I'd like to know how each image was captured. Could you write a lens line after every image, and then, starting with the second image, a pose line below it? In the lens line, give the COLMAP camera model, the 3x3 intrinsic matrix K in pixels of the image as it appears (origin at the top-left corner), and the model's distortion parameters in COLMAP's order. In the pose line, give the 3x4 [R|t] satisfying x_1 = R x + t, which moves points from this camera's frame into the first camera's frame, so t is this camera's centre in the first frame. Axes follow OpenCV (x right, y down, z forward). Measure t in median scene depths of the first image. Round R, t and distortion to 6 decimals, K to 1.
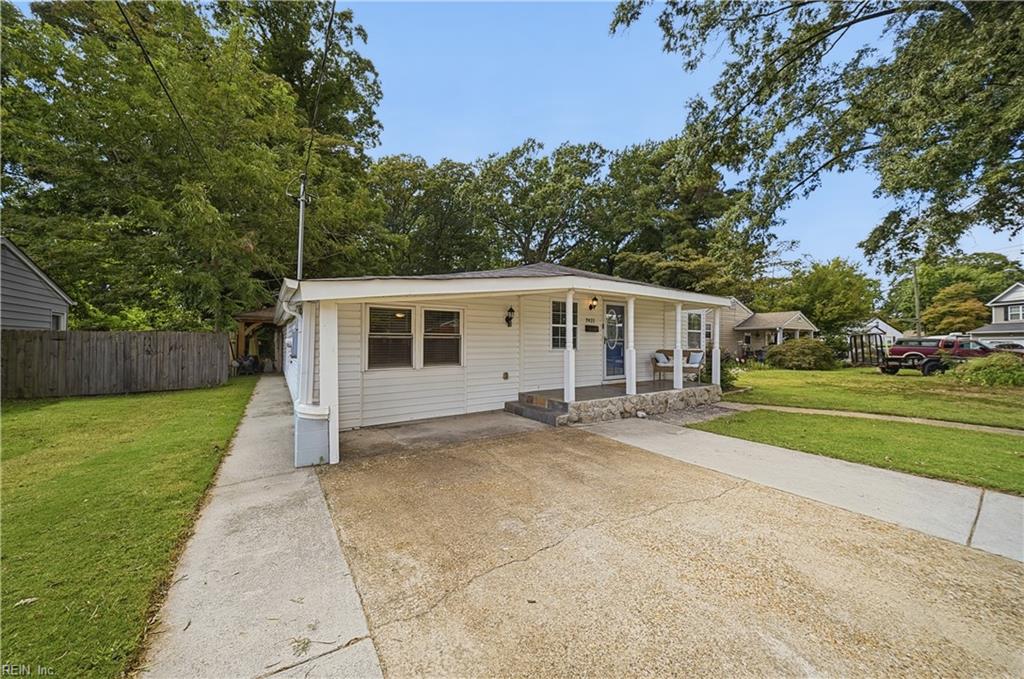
lens RADIAL K [[352.5, 0, 506.0], [0, 352.5, 336.7], [0, 0, 1]] dist [0.010718, -0.006544]
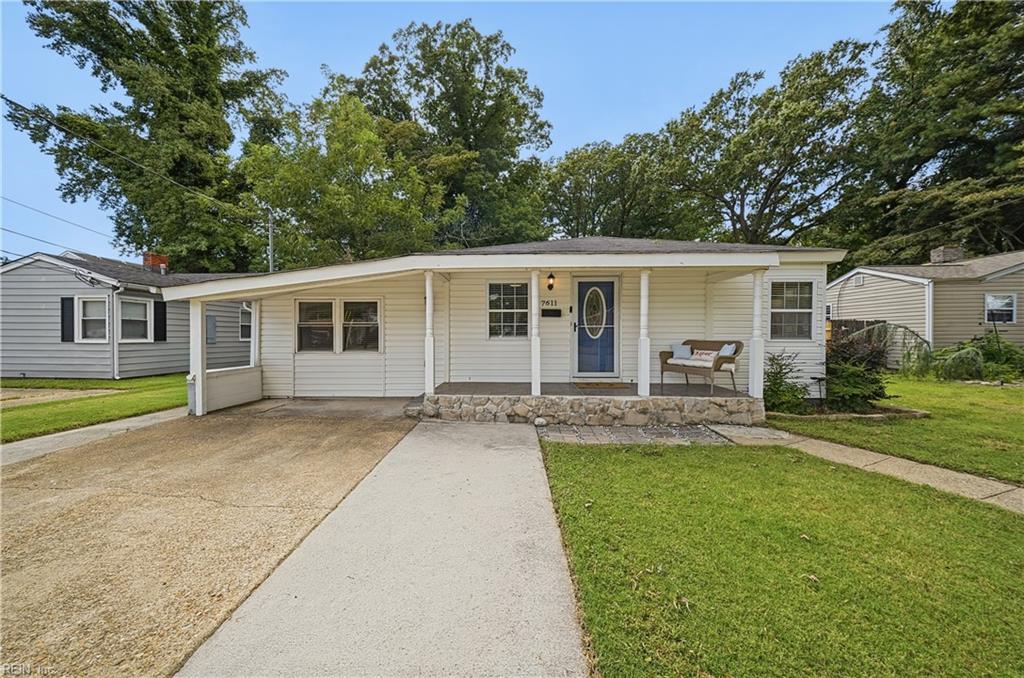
lens RADIAL K [[352.5, 0, 506.0], [0, 352.5, 336.2], [0, 0, 1]] dist [0.010718, -0.006544]
pose [[0.811797, 0.000984, -0.583939, 0.636810], [0.012641, 0.999735, 0.019259, 0.014190], [0.583803, -0.023016, 0.811569, 0.274387]]
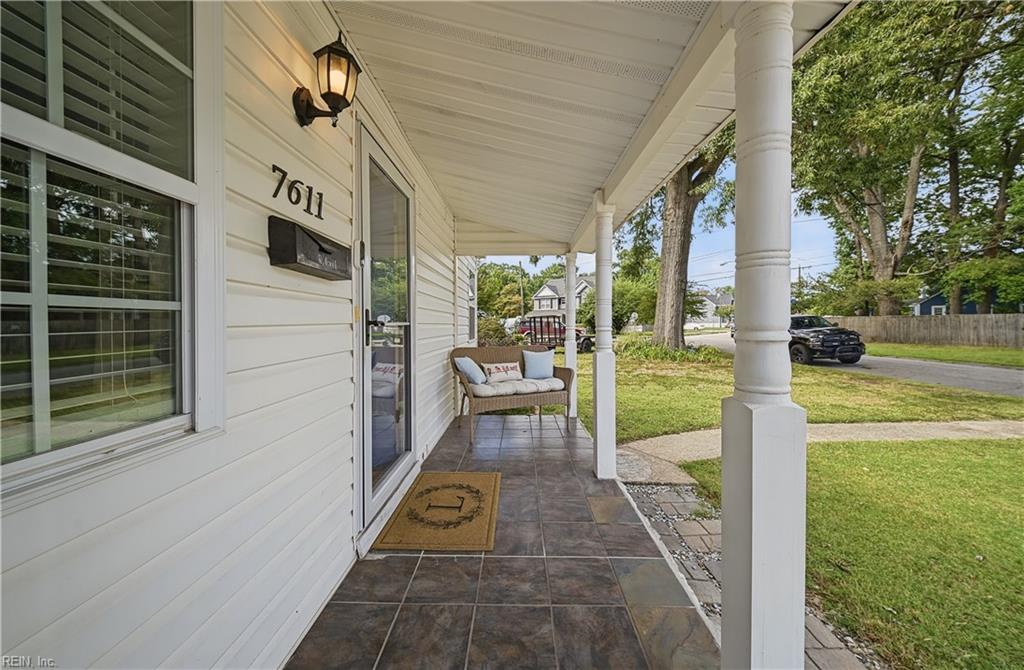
lens RADIAL K [[361.0, 0, 509.0], [0, 361.0, 330.5], [0, 0, 1]] dist [0.001029, -0.000014]
pose [[0.574813, -0.017424, 0.818099, 0.164434], [-0.014240, 0.999409, 0.031291, 0.005653], [-0.818161, -0.029637, 0.574225, 0.841667]]
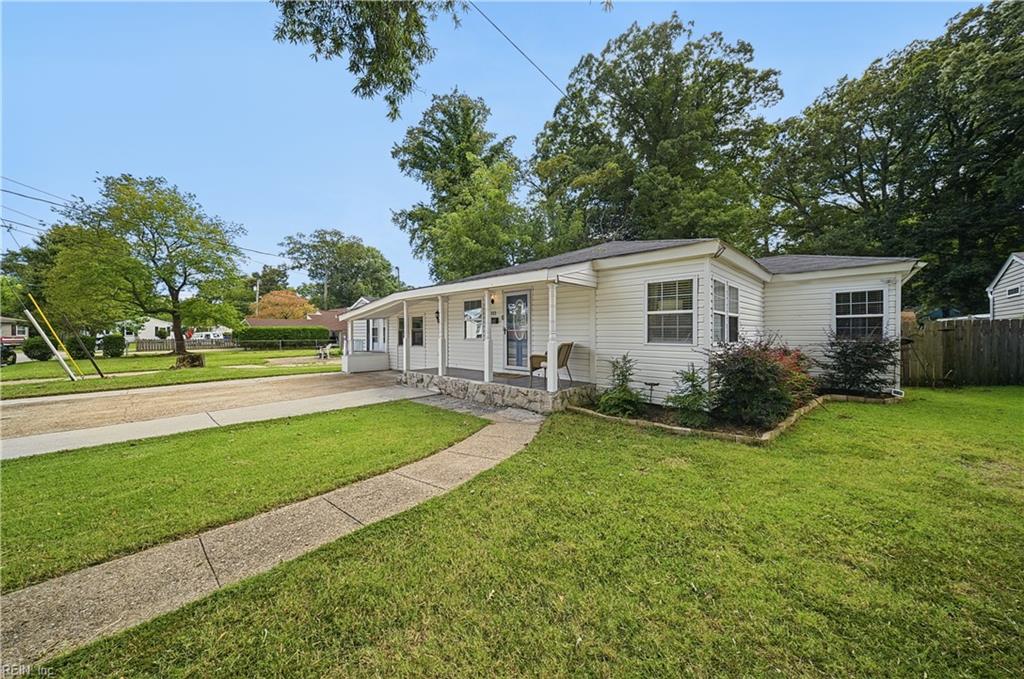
lens RADIAL K [[352.5, 0, 506.0], [0, 352.5, 336.7], [0, 0, 1]] dist [0.010718, -0.006544]
pose [[0.205287, 0.004082, -0.978693, 1.339868], [0.018460, 0.999797, 0.008042, 0.019708], [0.978528, -0.019718, 0.205170, 0.811587]]
